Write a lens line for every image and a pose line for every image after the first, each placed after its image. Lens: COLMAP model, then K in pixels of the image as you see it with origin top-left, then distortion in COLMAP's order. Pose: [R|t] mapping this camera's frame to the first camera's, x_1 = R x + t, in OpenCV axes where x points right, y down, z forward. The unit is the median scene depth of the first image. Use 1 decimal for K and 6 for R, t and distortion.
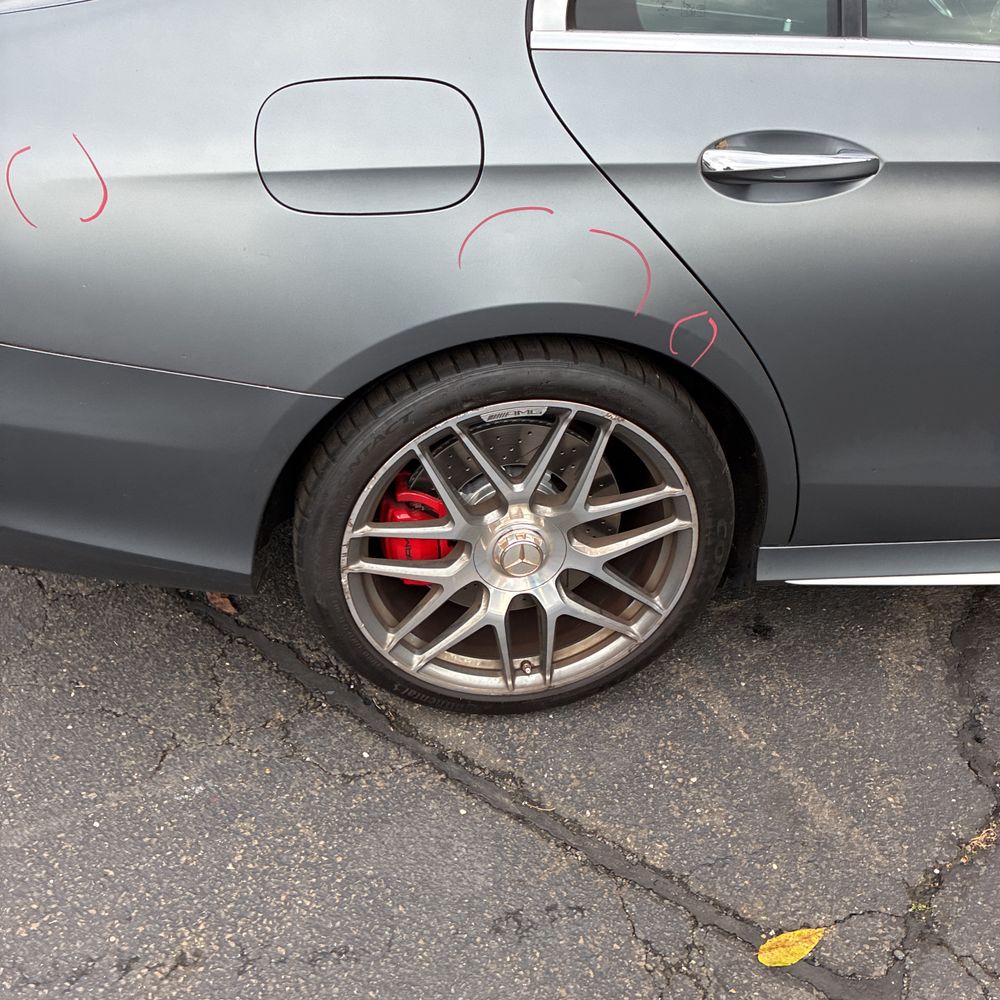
lens RADIAL K [[997.5, 0, 499.0], [0, 997.5, 504.6], [0, 0, 1]] dist [0.022866, 0.000000]
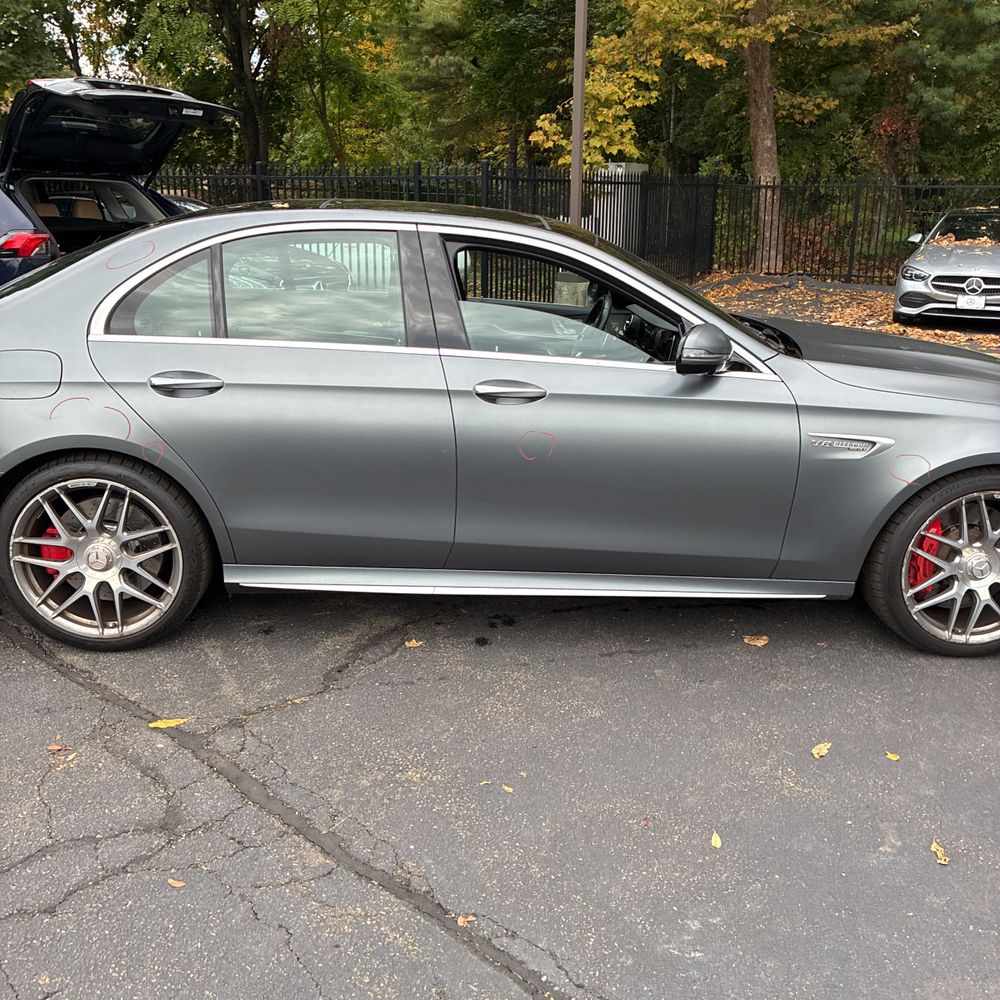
lens RADIAL K [[997.5, 0, 492.6], [0, 997.5, 513.3], [0, 0, 1]] dist [0.022866, 0.000000]
pose [[0.995594, 0.013363, -0.092813, 1.081155], [-0.039535, 0.957336, -0.286259, 0.549046], [0.085028, 0.288667, 0.953647, -1.022348]]
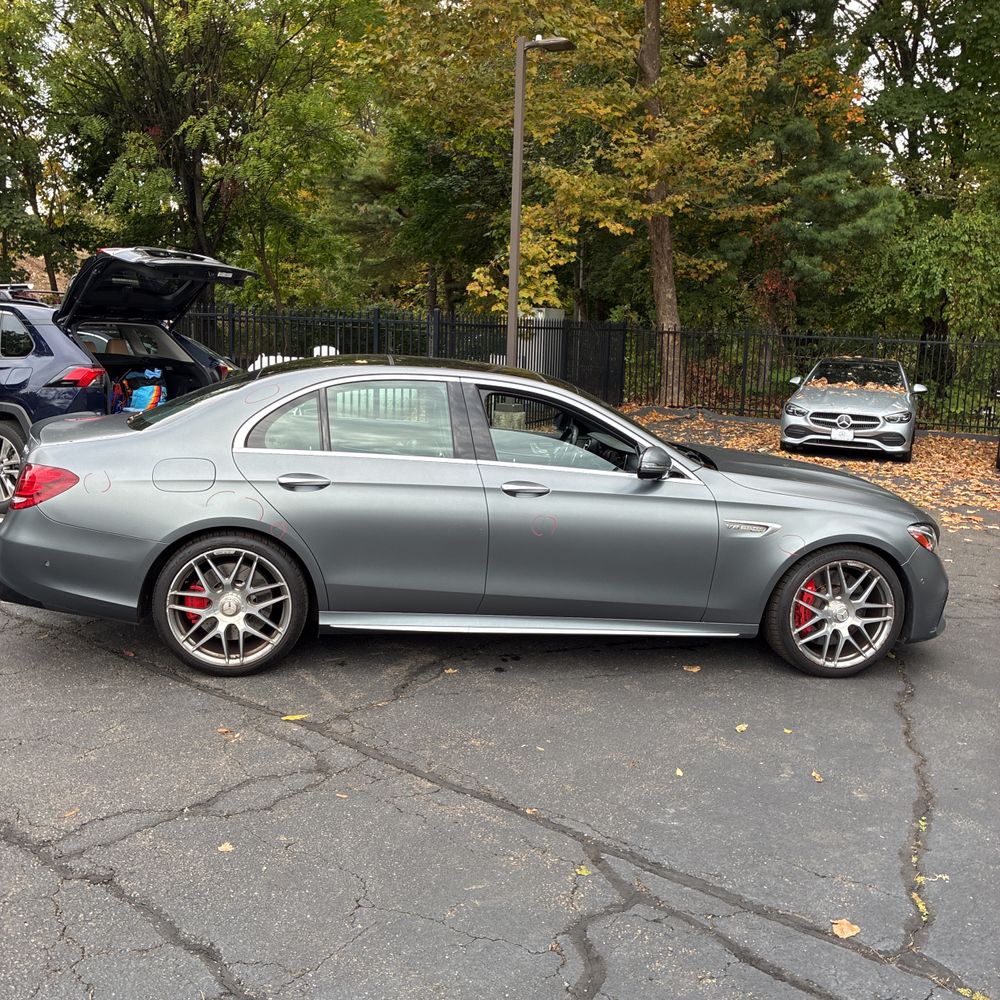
lens RADIAL K [[997.5, 0, 500.8], [0, 997.5, 502.1], [0, 0, 1]] dist [0.022866, 0.000000]
pose [[0.999937, 0.009210, 0.006482, 0.821096], [-0.005707, 0.910561, -0.413335, 1.010704], [-0.009709, 0.413272, 0.910556, -1.879763]]
